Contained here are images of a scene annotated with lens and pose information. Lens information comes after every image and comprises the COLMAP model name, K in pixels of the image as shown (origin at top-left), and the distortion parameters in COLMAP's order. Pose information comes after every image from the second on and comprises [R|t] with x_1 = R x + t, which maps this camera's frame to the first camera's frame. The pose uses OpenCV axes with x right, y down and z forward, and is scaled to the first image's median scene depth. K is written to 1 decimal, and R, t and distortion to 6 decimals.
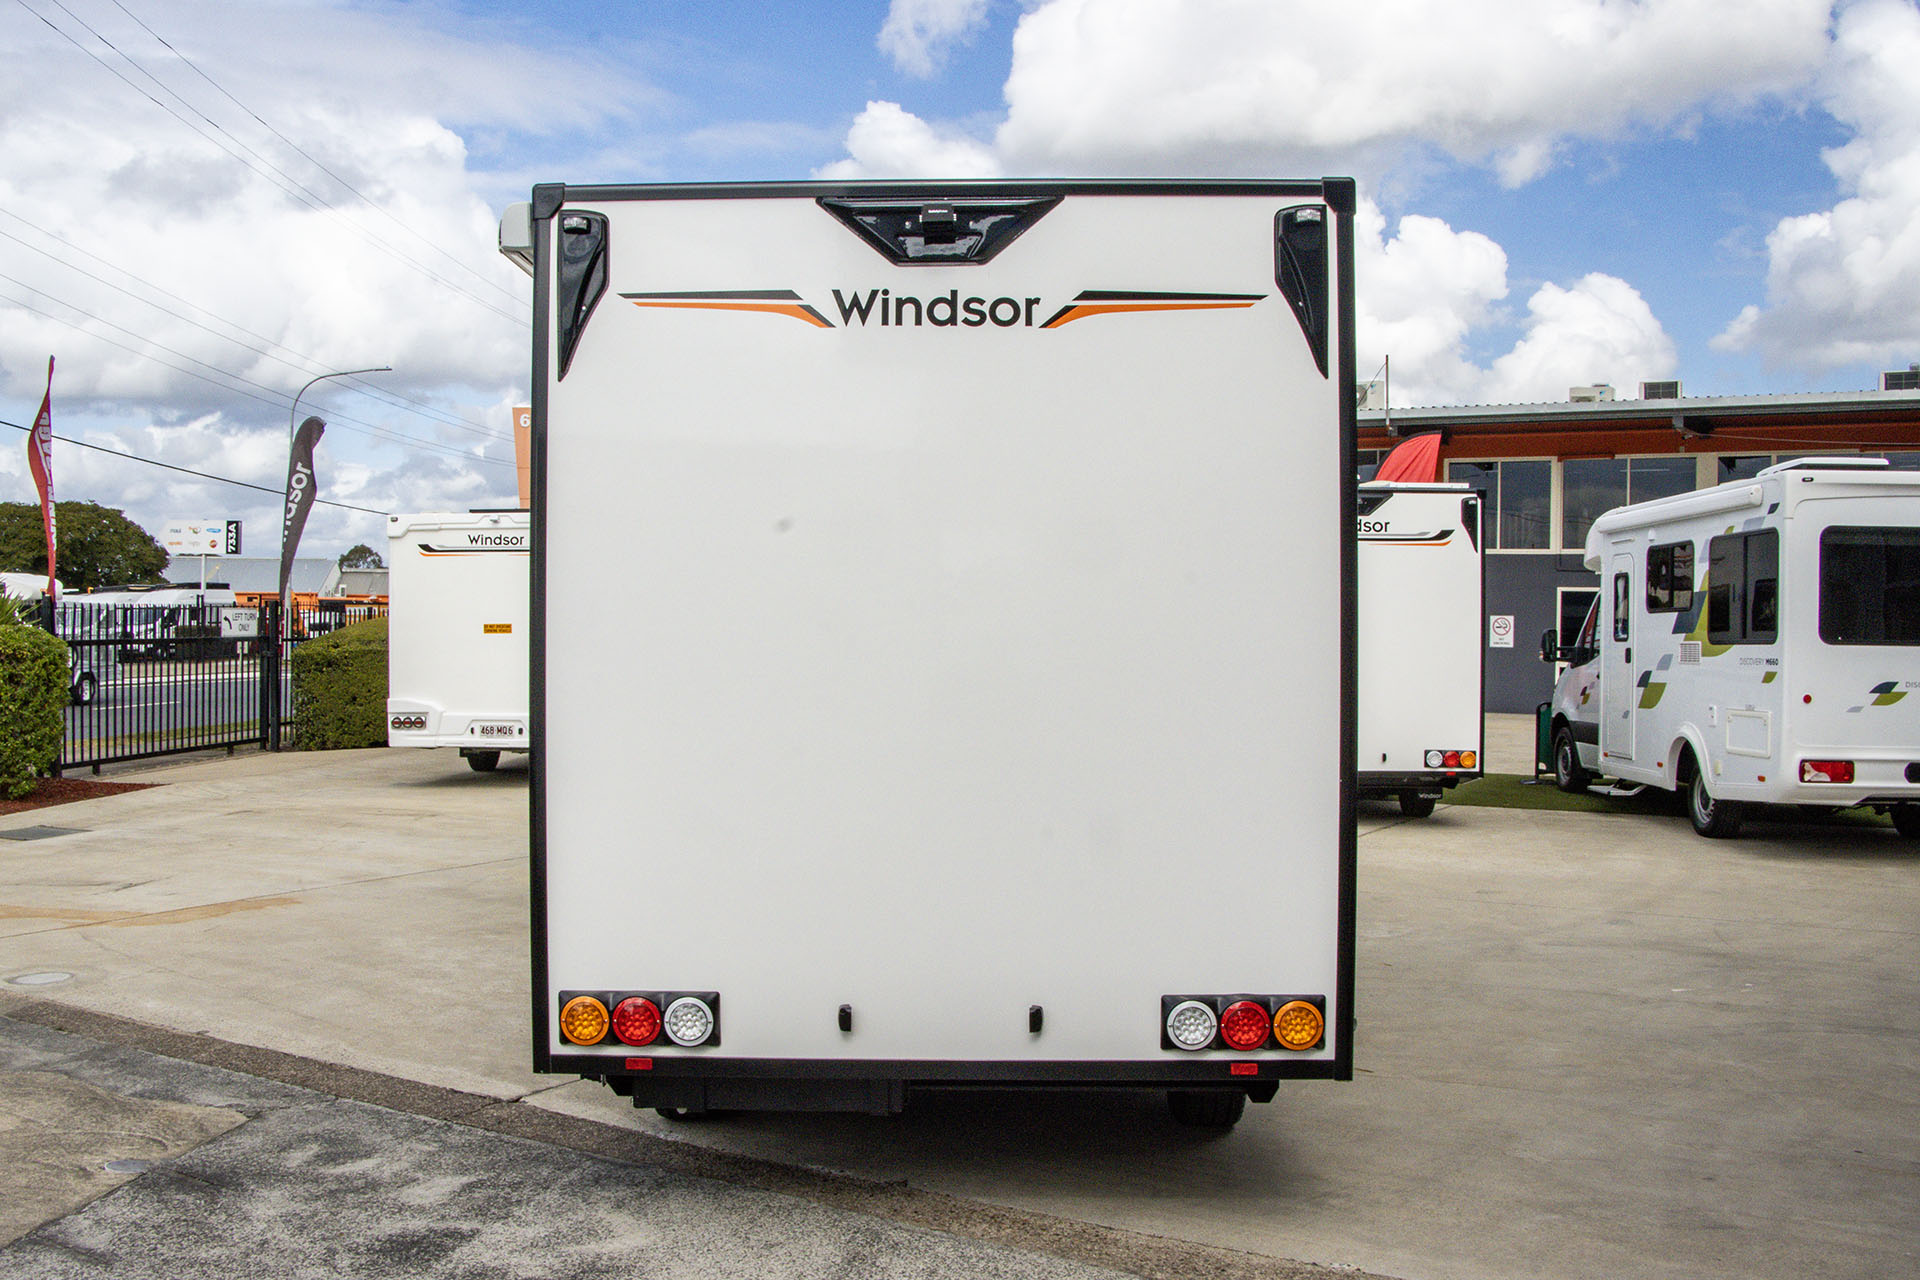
lens RADIAL K [[1734.3, 0, 960.0], [0, 1734.3, 640.0], [0, 0, 1]] dist [-0.109356, 0.021909]
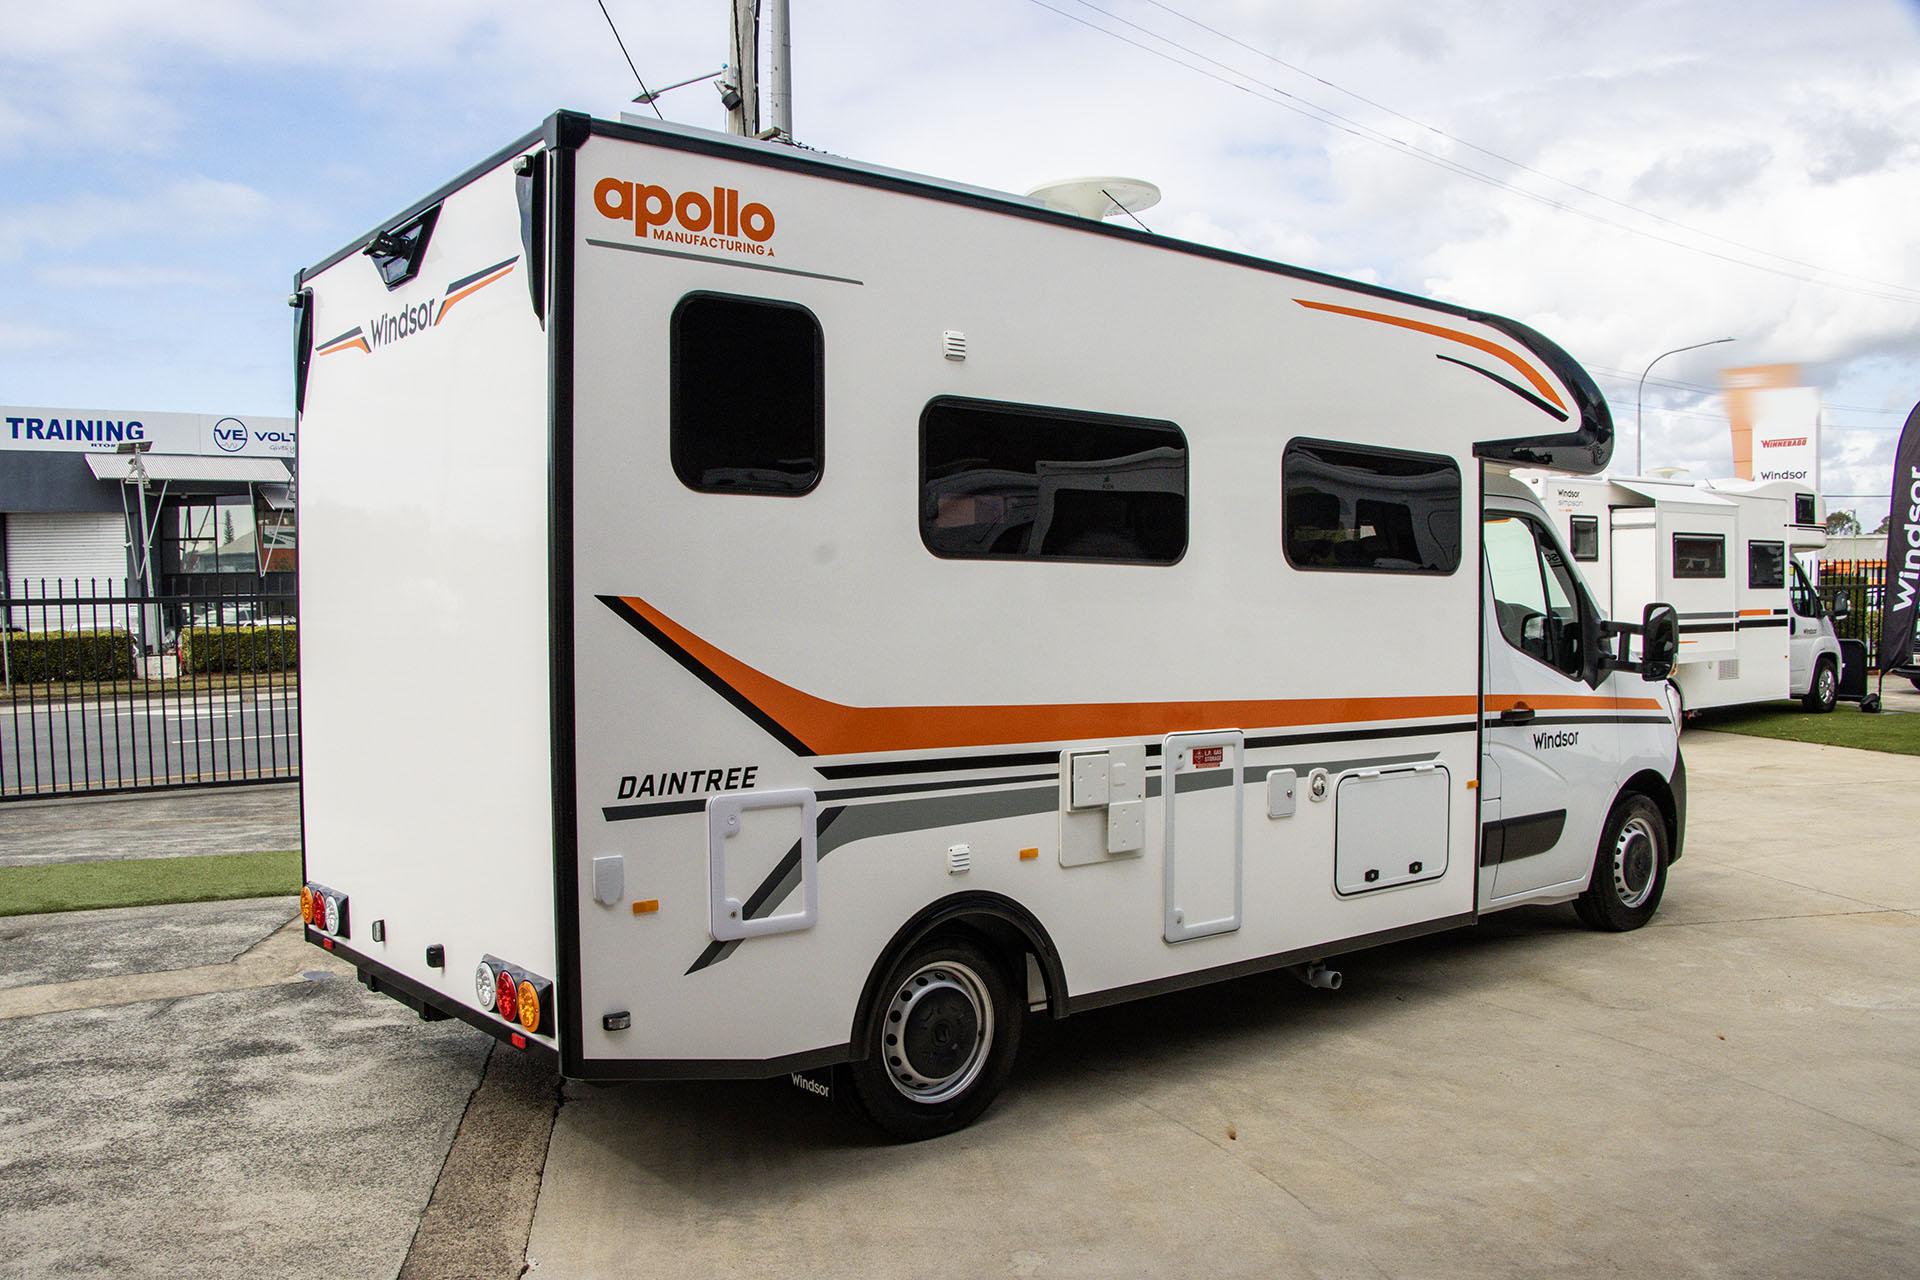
lens RADIAL K [[1630.4, 0, 970.1], [0, 1630.4, 667.7], [0, 0, 1]] dist [-0.185451, 0.158238]
pose [[0.649694, 0.016353, -0.760020, 1.000318], [0.012783, 0.999392, 0.032430, 0.005974], [0.760088, -0.030785, 0.649090, 0.584698]]
